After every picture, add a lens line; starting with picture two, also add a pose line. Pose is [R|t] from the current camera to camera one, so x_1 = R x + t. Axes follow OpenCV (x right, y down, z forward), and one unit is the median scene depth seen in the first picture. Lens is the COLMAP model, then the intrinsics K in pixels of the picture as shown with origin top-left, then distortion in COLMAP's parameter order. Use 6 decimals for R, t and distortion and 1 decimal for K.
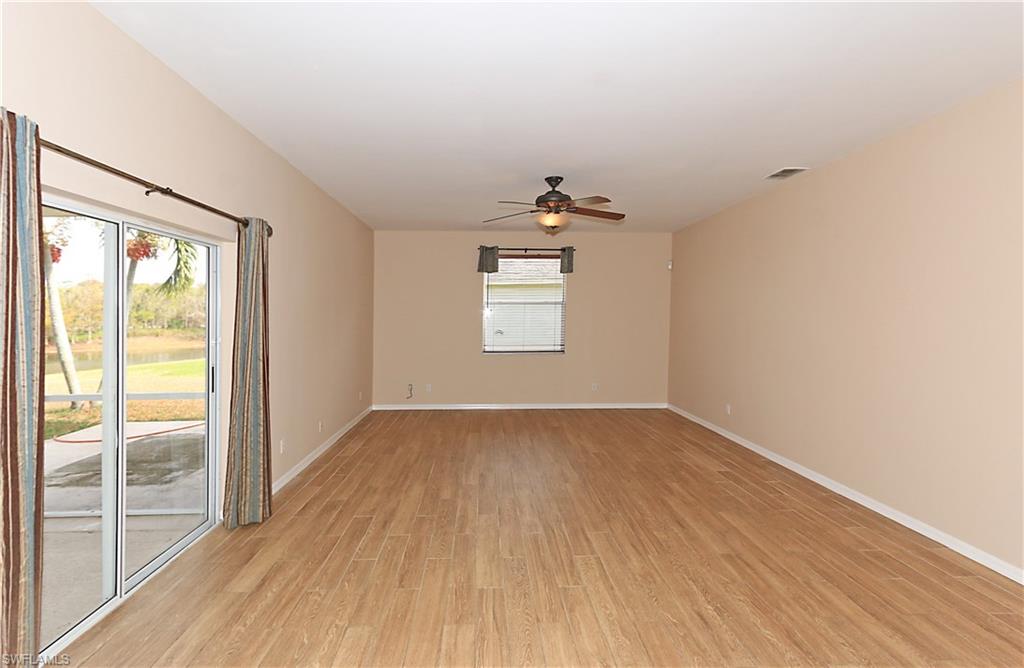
lens RADIAL K [[474.3, 0, 512.1], [0, 474.3, 317.3], [0, 0, 1]] dist [0.001656, 0.000276]
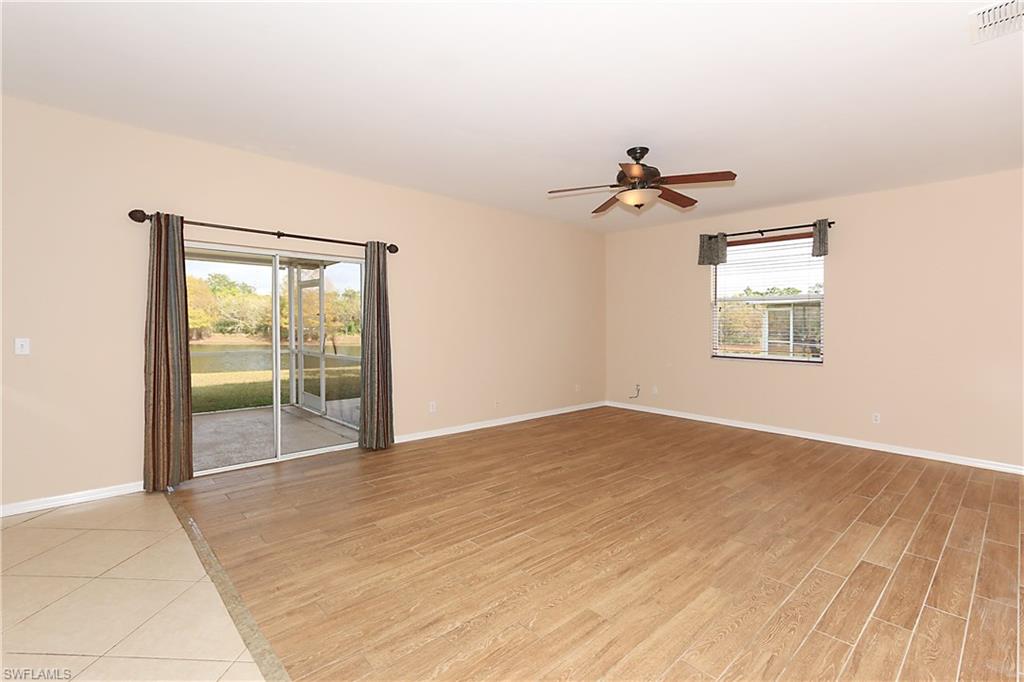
lens RADIAL K [[474.4, 0, 510.9], [0, 474.4, 321.3], [0, 0, 1]] dist [0.001624, 0.001798]
pose [[0.642322, 0.004052, -0.766424, 0.702482], [-0.012936, 0.999901, -0.005555, 0.033998], [0.766326, 0.013482, 0.642311, 0.308660]]
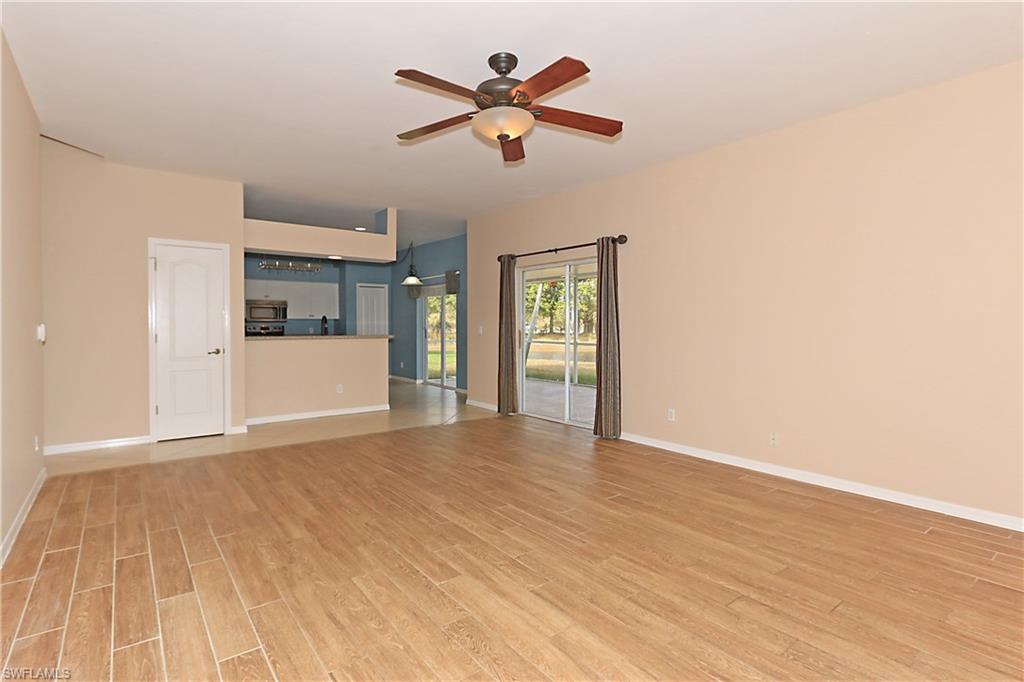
lens RADIAL K [[529.3, 0, 506.0], [0, 529.3, 334.5], [0, 0, 1]] dist [-0.005085, -0.000935]
pose [[-0.838525, 0.005600, -0.544834, 0.527781], [-0.004942, 0.999828, 0.017883, 0.063488], [0.544840, 0.017688, -0.838353, 1.869895]]
